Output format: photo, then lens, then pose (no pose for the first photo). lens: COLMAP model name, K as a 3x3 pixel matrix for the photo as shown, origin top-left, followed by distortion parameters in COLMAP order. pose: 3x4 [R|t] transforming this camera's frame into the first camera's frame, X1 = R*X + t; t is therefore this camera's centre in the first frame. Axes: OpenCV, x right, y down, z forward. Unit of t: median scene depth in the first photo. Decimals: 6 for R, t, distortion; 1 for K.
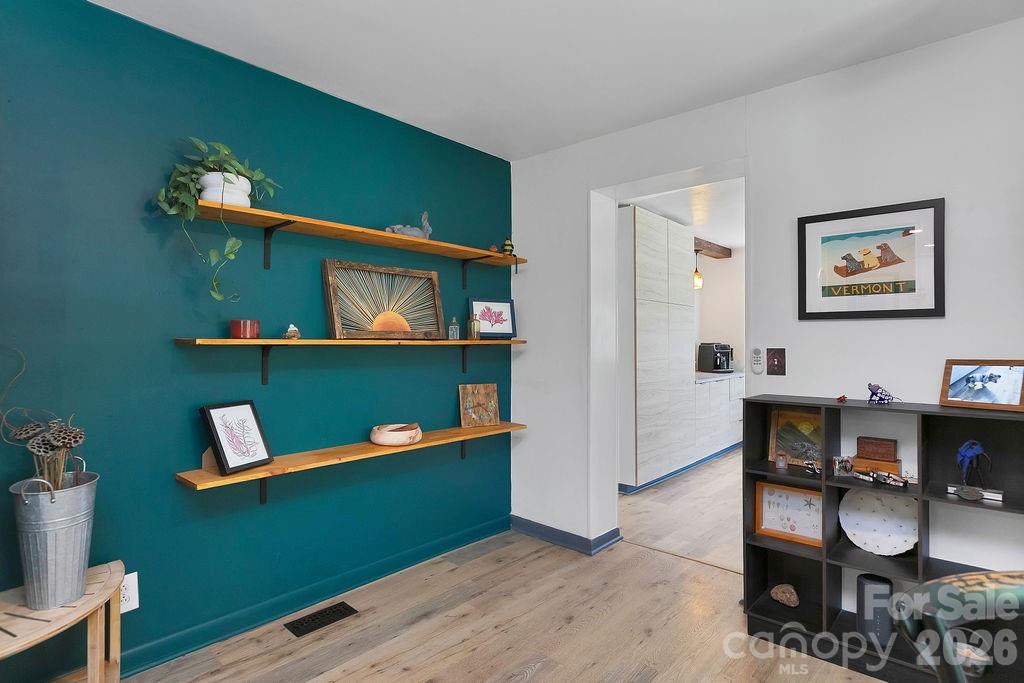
lens RADIAL K [[538.6, 0, 515.3], [0, 538.6, 335.0], [0, 0, 1]] dist [-0.001030, 0.000051]
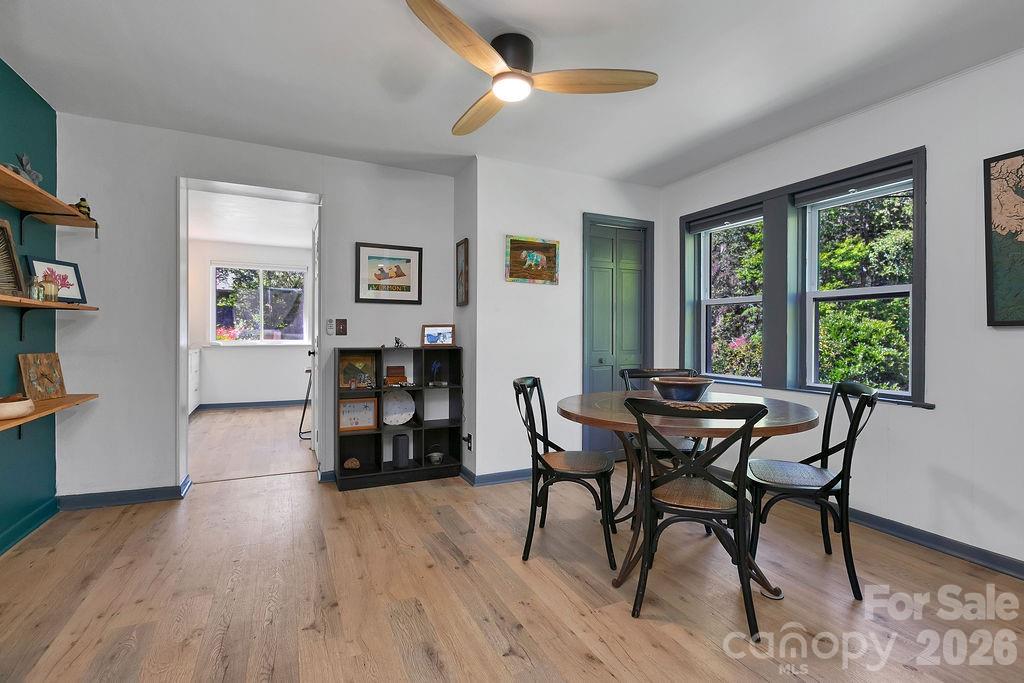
lens RADIAL K [[469.0, 0, 513.7], [0, 469.0, 334.9], [0, 0, 1]] dist [-0.002771, -0.000220]
pose [[0.393198, -0.000908, 0.919453, -0.657404], [-0.017976, 0.999801, 0.008675, 0.054807], [-0.919278, -0.019939, 0.393103, -0.041902]]
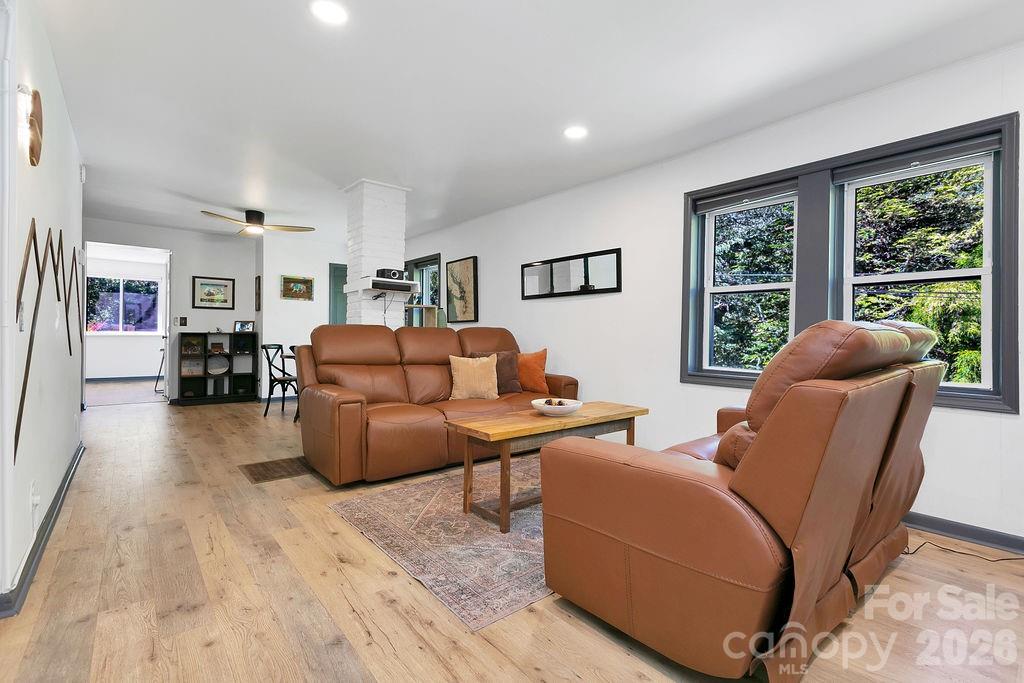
lens RADIAL K [[455.7, 0, 515.2], [0, 455.7, 330.9], [0, 0, 1]] dist [0.002488, 0.000250]
pose [[0.153536, 0.008882, 0.988103, -1.884335], [-0.022794, 0.999725, -0.005445, 0.078551], [-0.987880, -0.021687, 0.153697, -1.325222]]
